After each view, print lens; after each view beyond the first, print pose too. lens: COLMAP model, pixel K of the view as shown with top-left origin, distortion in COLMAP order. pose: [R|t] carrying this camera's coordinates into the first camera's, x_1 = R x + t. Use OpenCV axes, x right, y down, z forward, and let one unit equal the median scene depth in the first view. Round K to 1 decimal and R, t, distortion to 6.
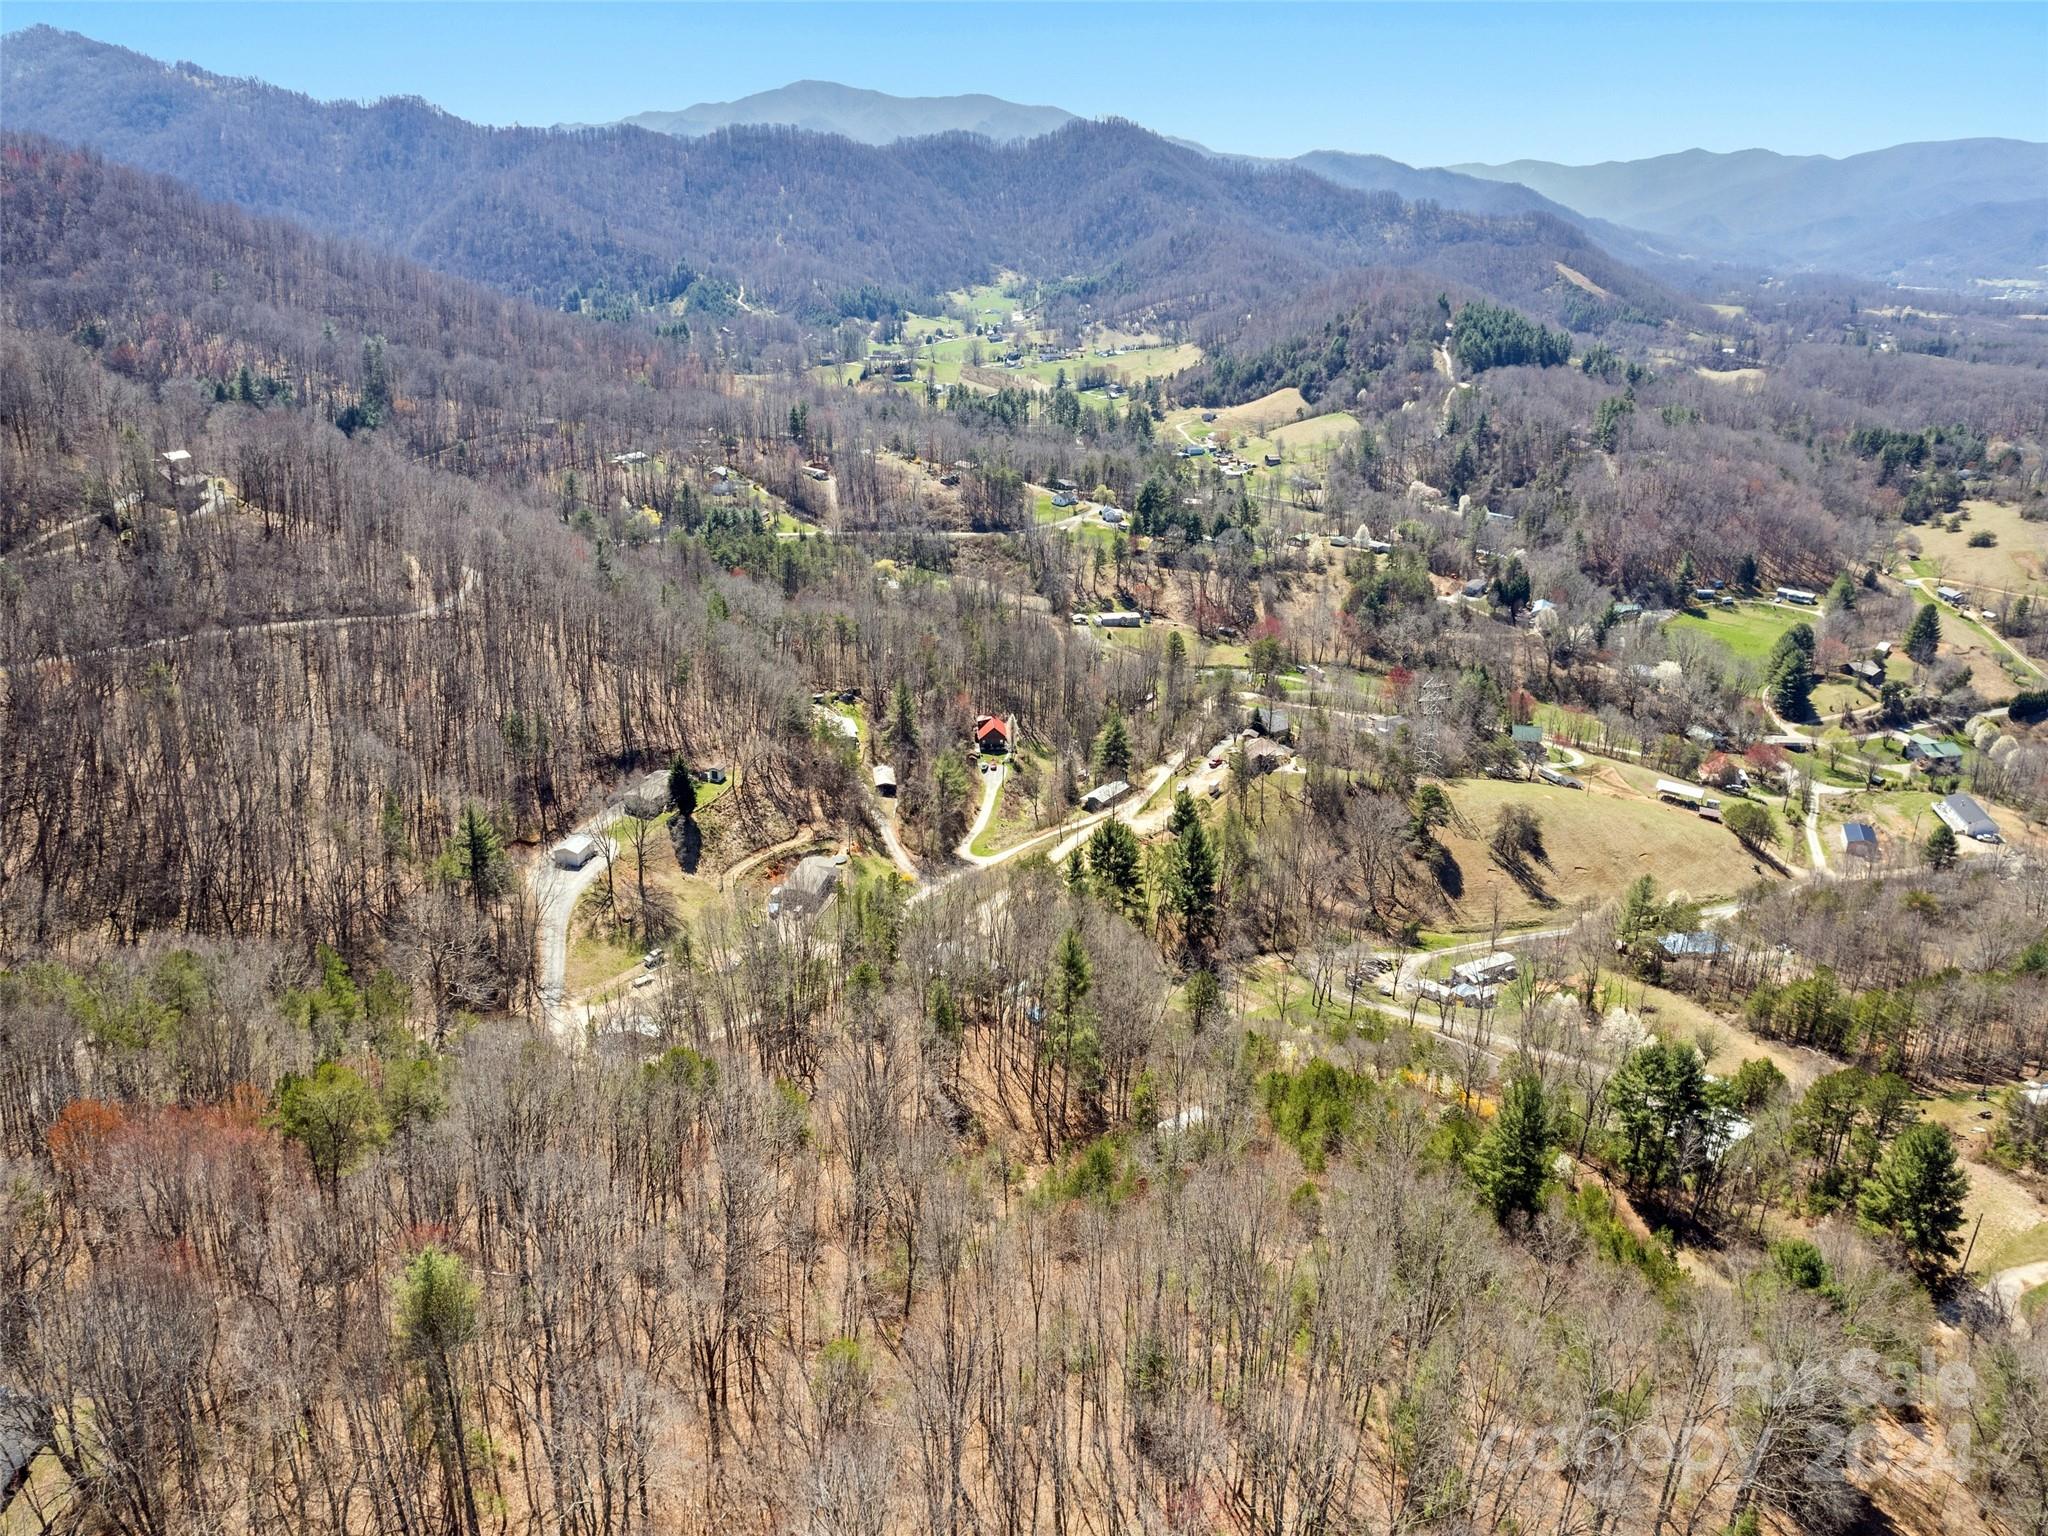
lens RADIAL K [[1284.7, 0, 1025.8], [0, 1284.7, 807.6], [0, 0, 1]] dist [-0.078058, 0.061041]
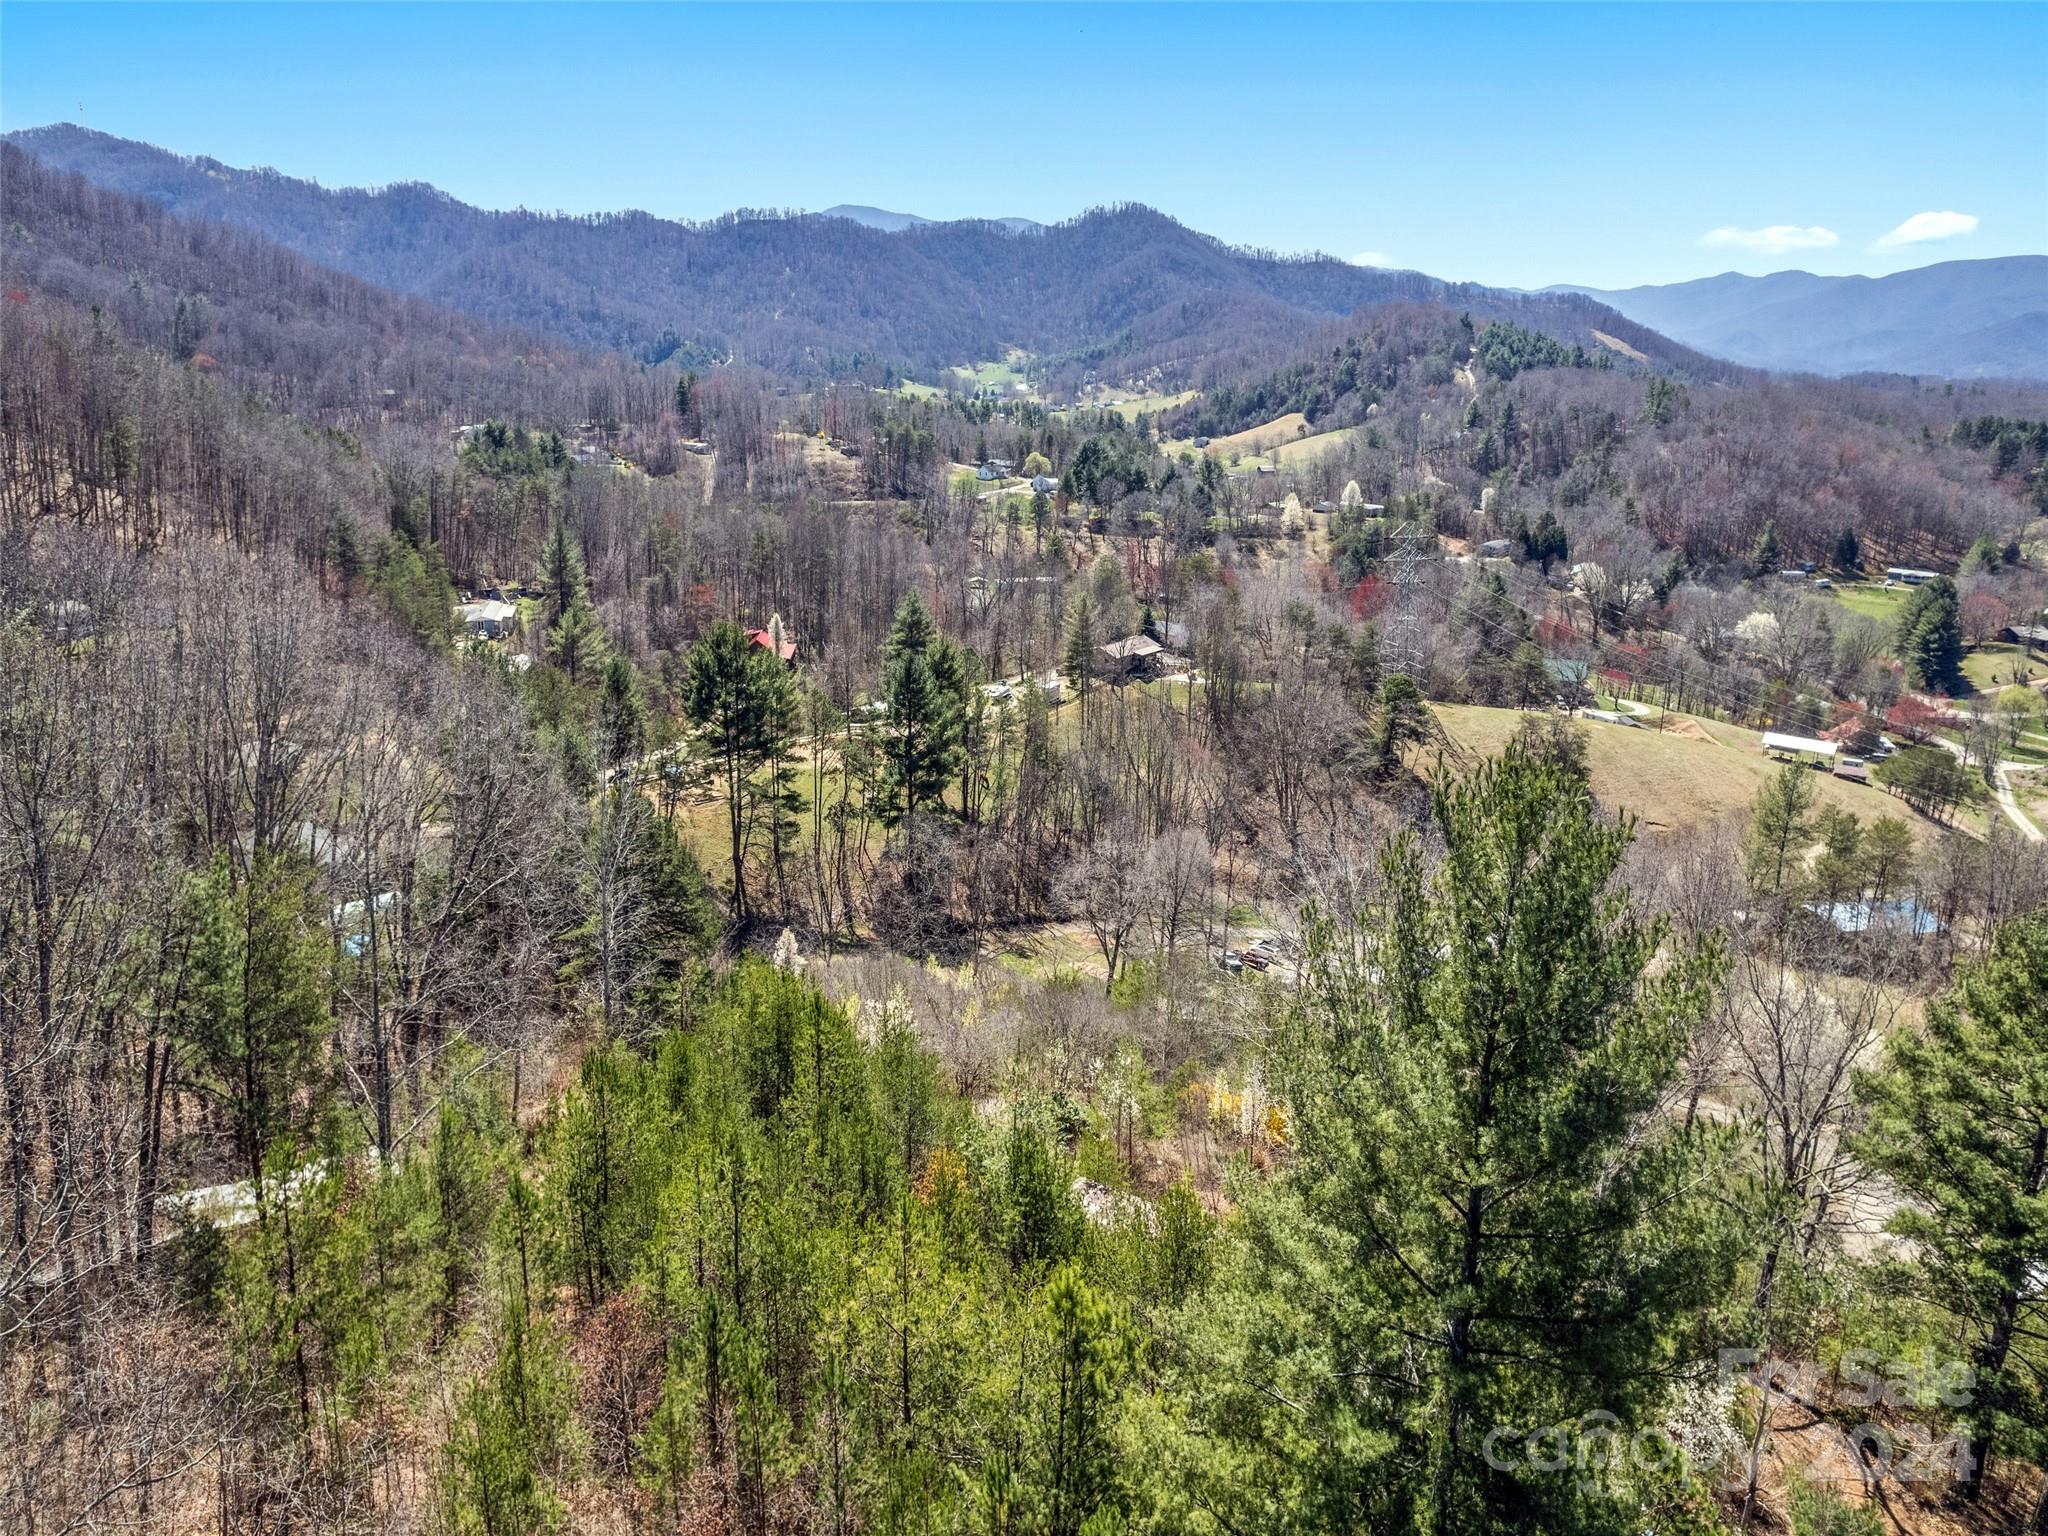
lens RADIAL K [[1284.7, 0, 1020.4], [0, 1284.7, 829.5], [0, 0, 1]] dist [-0.078058, 0.061041]
pose [[0.999290, 0.005883, -0.037217, 0.050592], [-0.008767, 0.996930, -0.077805, 0.031944], [0.036645, 0.078076, 0.996274, 0.125093]]
